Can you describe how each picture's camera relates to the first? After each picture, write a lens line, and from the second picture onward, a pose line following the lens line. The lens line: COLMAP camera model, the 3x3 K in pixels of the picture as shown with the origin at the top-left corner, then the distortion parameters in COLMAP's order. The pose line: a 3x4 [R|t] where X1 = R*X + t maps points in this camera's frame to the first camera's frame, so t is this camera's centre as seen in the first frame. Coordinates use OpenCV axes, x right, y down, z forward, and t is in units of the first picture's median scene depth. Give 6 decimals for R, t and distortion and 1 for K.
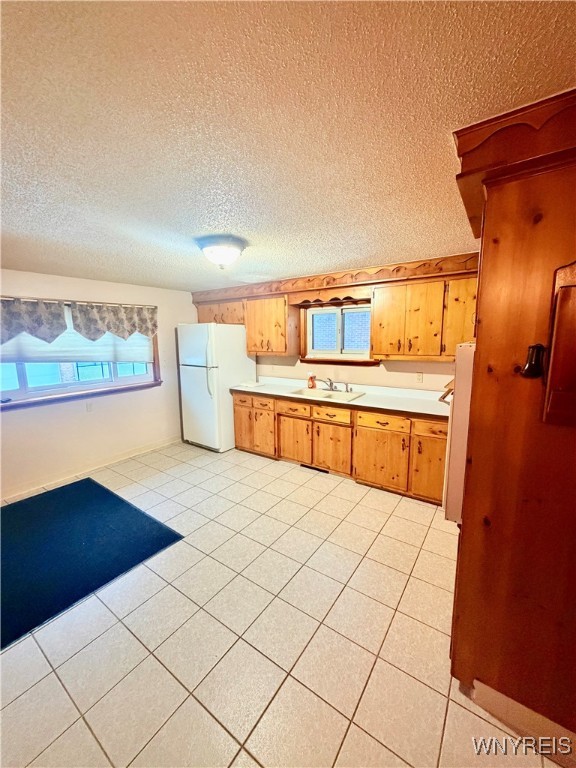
lens RADIAL K [[305.3, 0, 287.7], [0, 305.3, 381.4], [0, 0, 1]] dist [-0.000186, -0.000062]
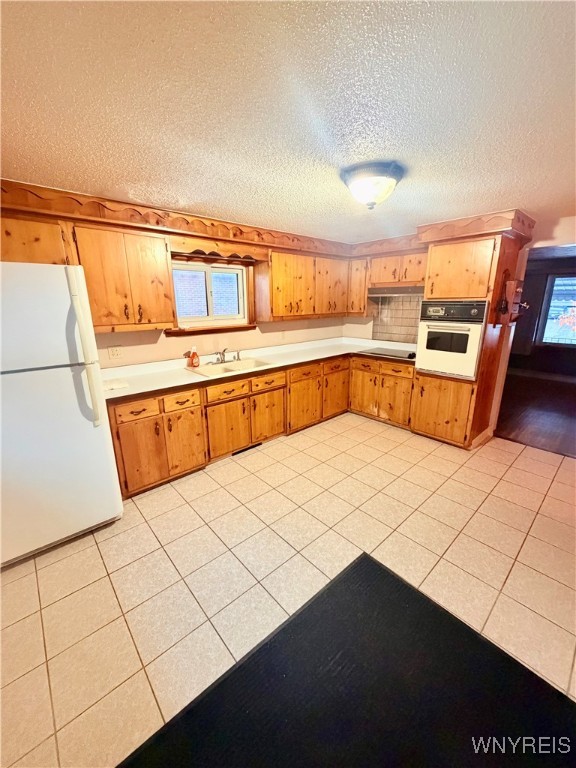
lens RADIAL K [[305.3, 0, 287.7], [0, 305.3, 381.4], [0, 0, 1]] dist [-0.000186, -0.000062]
pose [[0.223786, -0.238838, 0.944921, -0.711785], [0.151330, 0.966267, 0.208393, -0.079193], [-0.962818, 0.096360, 0.252380, 0.657019]]
